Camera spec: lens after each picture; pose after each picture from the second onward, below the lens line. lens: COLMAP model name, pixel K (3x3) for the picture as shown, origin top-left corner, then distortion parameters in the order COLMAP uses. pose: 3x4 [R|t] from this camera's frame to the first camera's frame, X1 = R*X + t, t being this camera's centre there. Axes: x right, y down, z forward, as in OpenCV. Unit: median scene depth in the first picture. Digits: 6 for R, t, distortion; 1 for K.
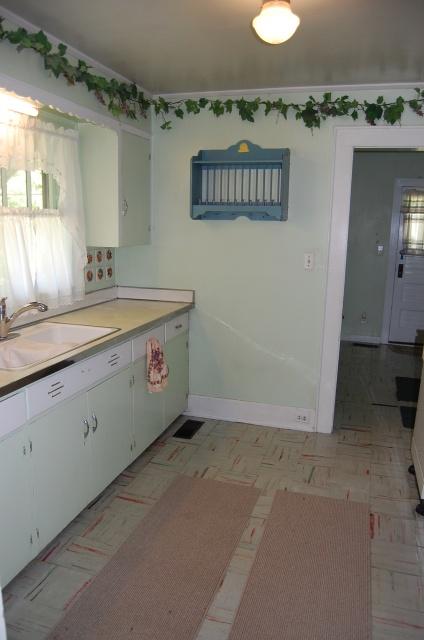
lens RADIAL K [[509.2, 0, 211.4], [0, 509.2, 318.7], [0, 0, 1]] dist [-0.073309, 0.014650]
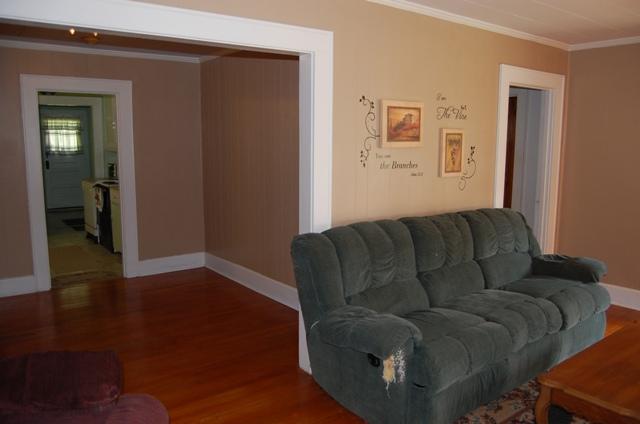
lens RADIAL K [[509.2, 0, 336.9], [0, 509.2, 213.2], [0, 0, 1]] dist [-0.073309, 0.014650]
pose [[0.576265, -0.143197, 0.804620, -0.415434], [0.167286, 0.984352, 0.055374, 0.130806], [-0.799958, 0.102692, 0.591203, -0.710477]]
